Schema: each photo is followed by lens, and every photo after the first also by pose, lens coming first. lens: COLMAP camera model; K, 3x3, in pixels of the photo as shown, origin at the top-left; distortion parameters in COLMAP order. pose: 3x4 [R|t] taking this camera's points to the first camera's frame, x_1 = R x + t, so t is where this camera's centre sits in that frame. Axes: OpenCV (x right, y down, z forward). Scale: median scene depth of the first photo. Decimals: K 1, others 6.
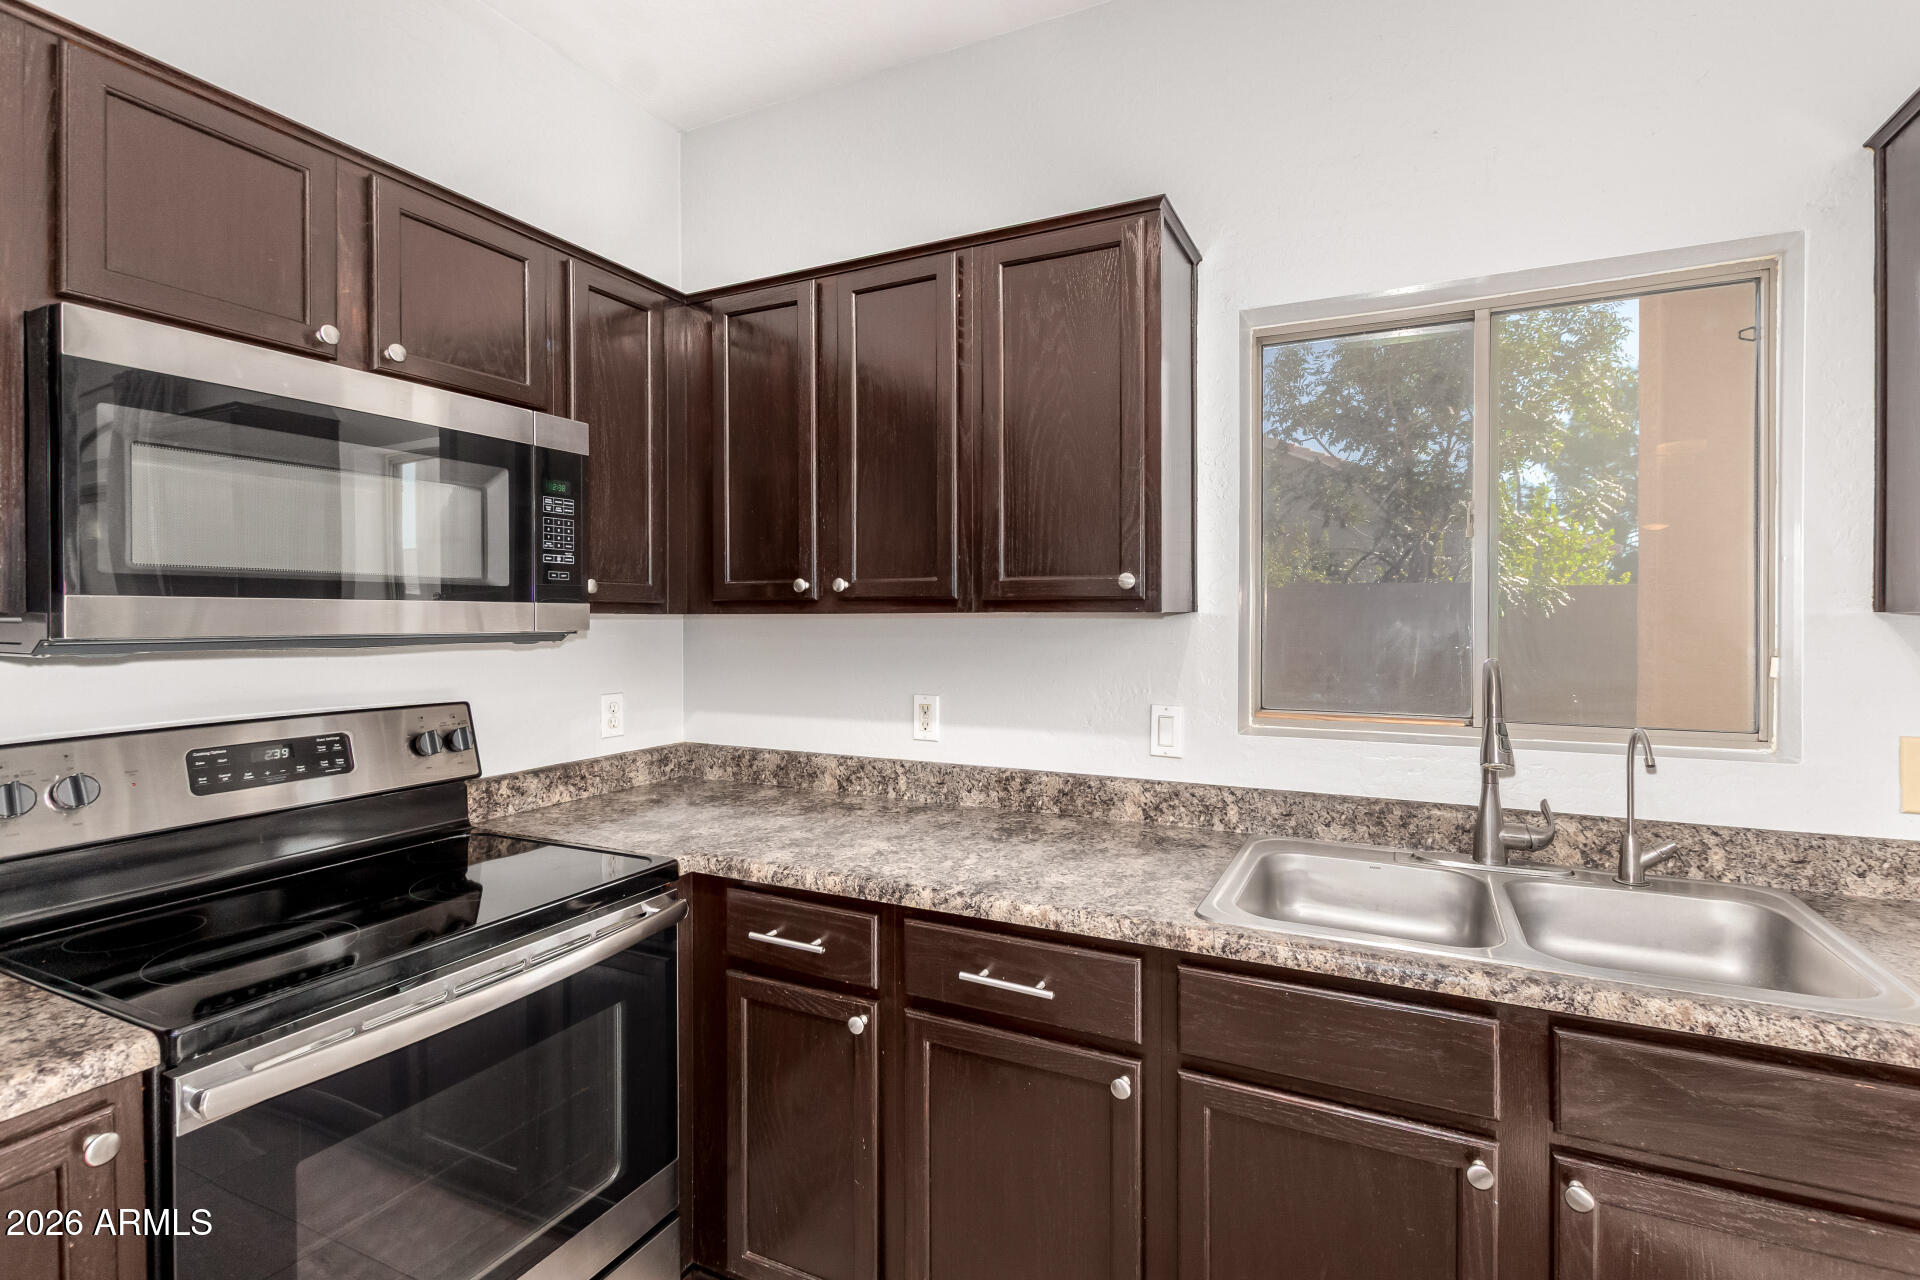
lens RADIAL K [[901.8, 0, 1036.9], [0, 901.8, 614.0], [0, 0, 1]] dist [0.004986, -0.002624]
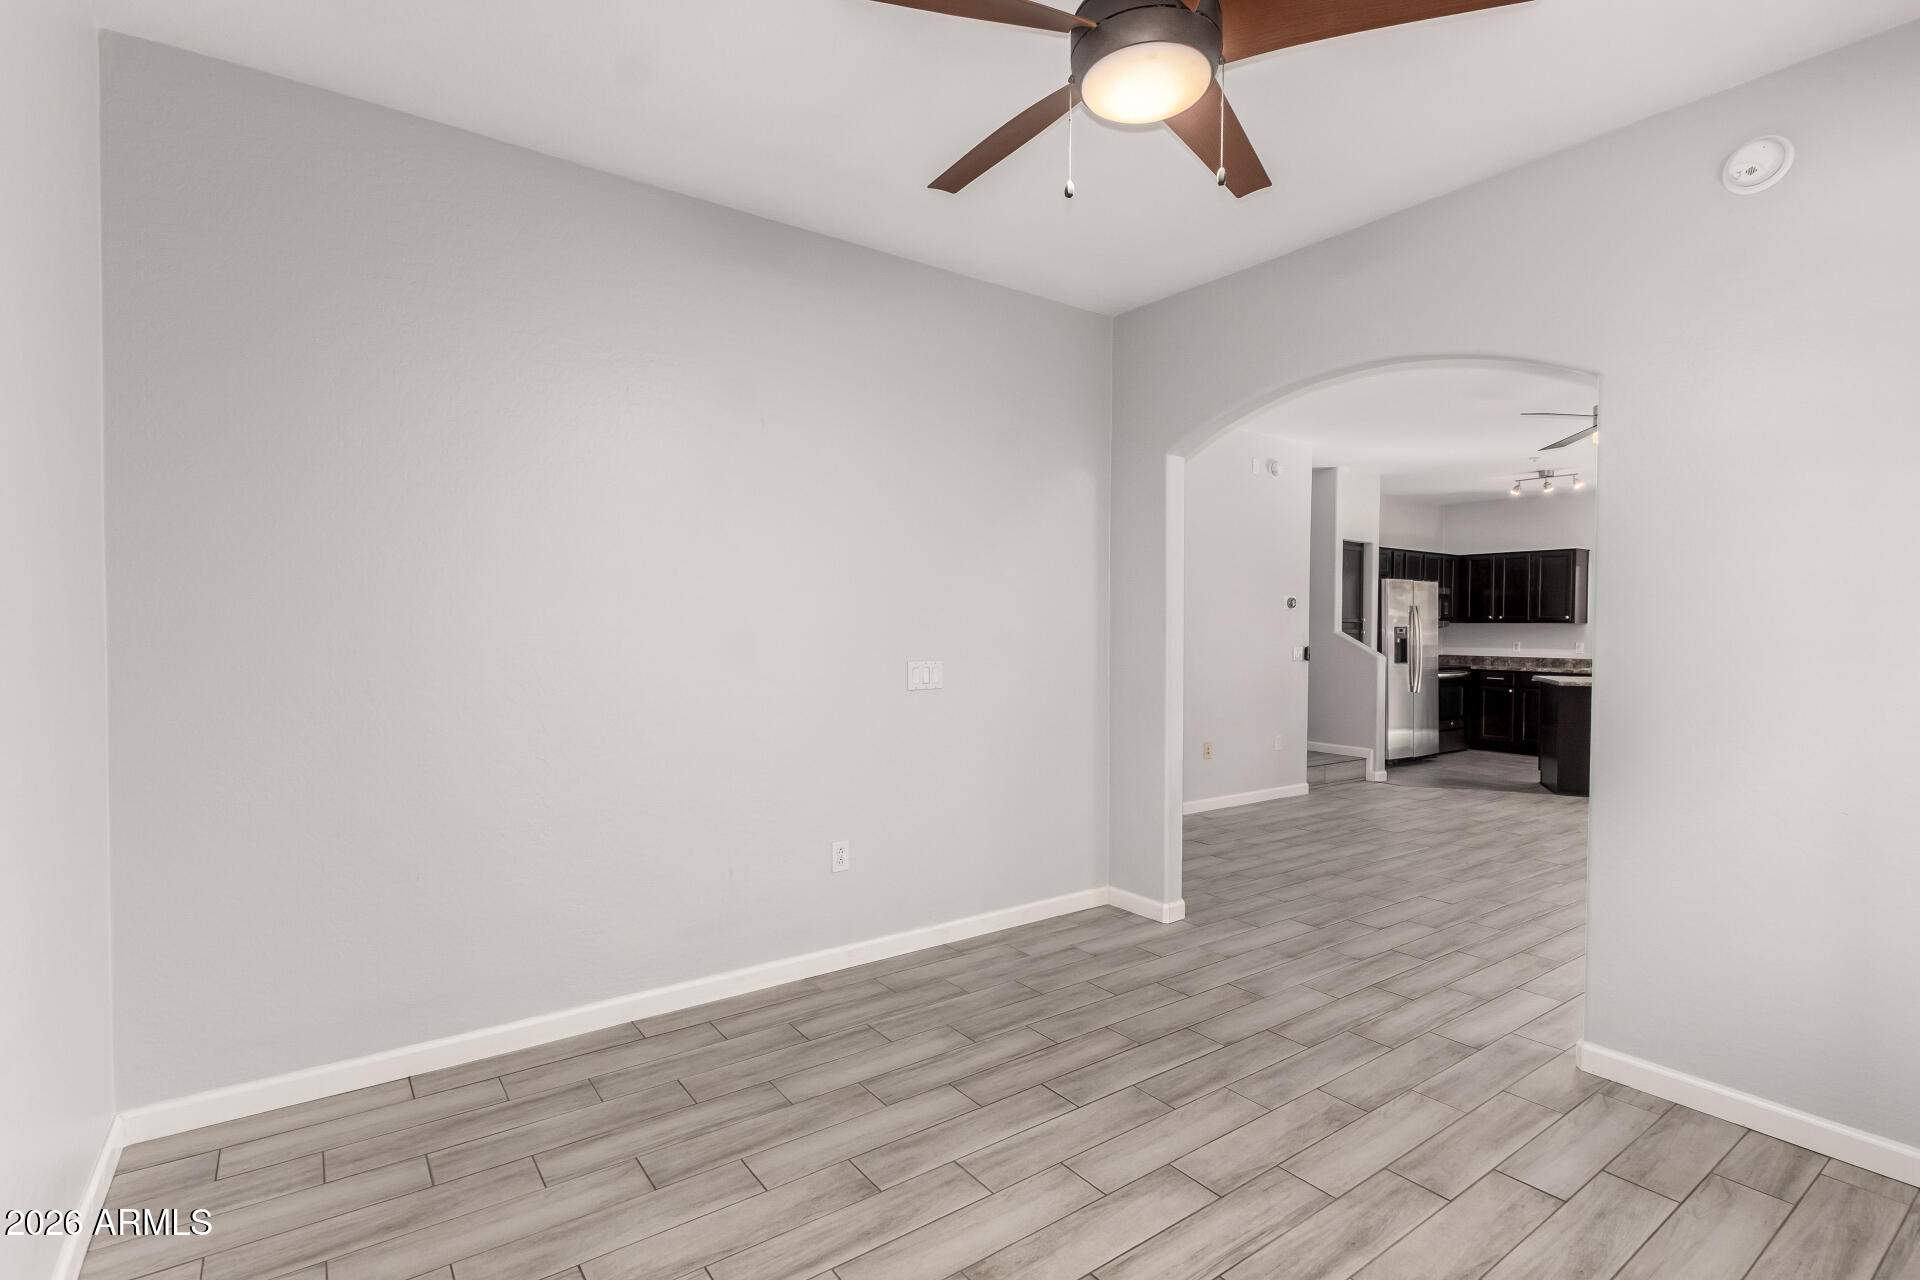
lens RADIAL K [[901.8, 0, 997.7], [0, 901.8, 646.3], [0, 0, 1]] dist [0.004986, -0.002624]
pose [[0.860823, 0.019504, -0.508531, -0.077125], [-0.010519, 0.999734, 0.020537, 0.058557], [0.508796, -0.012329, 0.860799, -5.046228]]
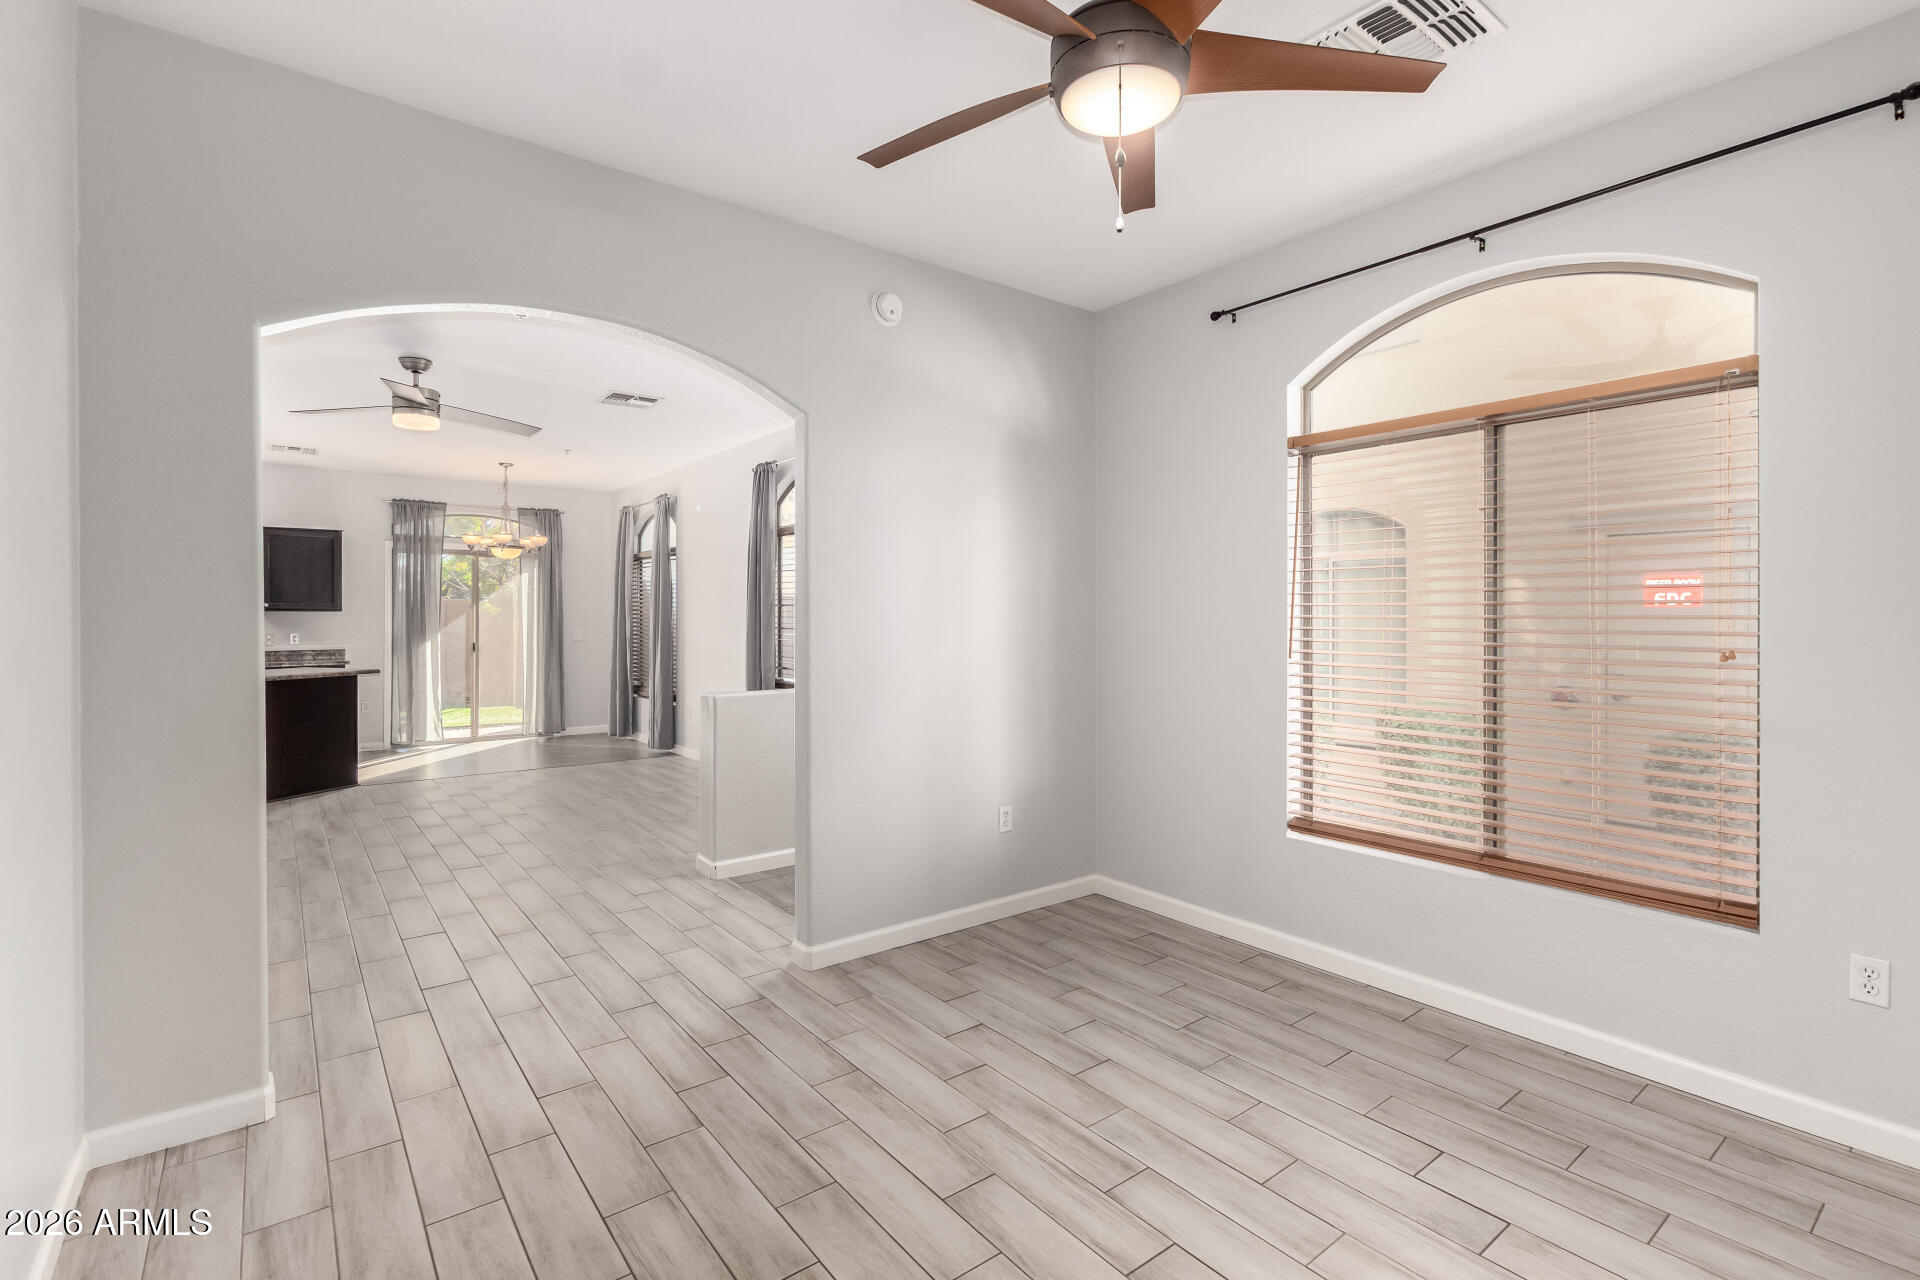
lens RADIAL K [[901.8, 0, 936.5], [0, 901.8, 624.2], [0, 0, 1]] dist [0.004986, -0.002624]
pose [[0.509754, -0.006513, 0.860295, -1.444755], [0.003855, 0.999979, 0.005287, 0.052858], [-0.860312, 0.000621, 0.509768, -4.463489]]
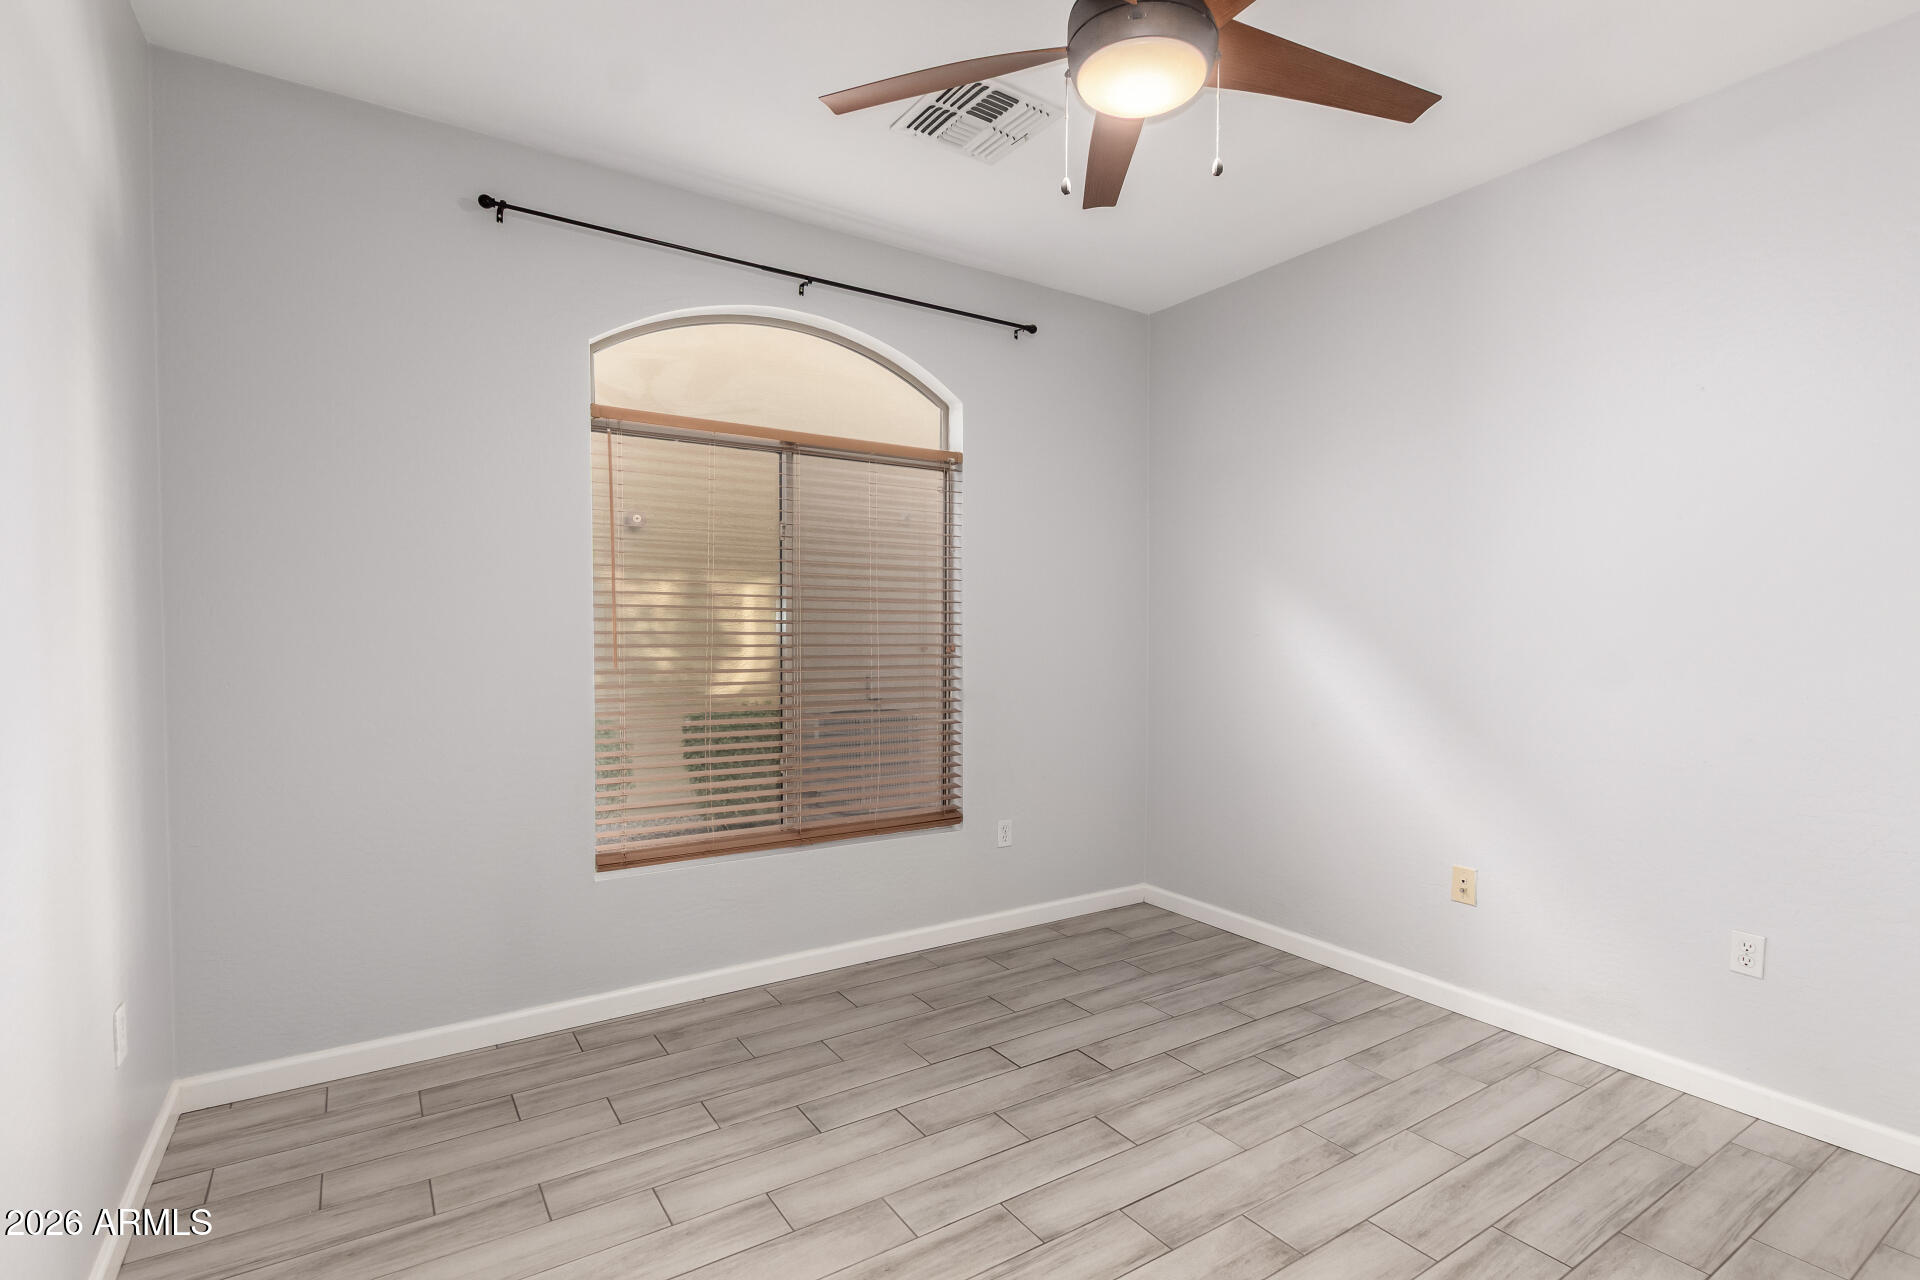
lens RADIAL K [[901.8, 0, 958.4], [0, 901.8, 651.8], [0, 0, 1]] dist [0.004986, -0.002624]
pose [[-0.830626, -0.015681, 0.556610, -0.832439], [-0.001648, 0.999668, 0.025703, 0.068905], [-0.556828, 0.020432, -0.830377, -3.124105]]
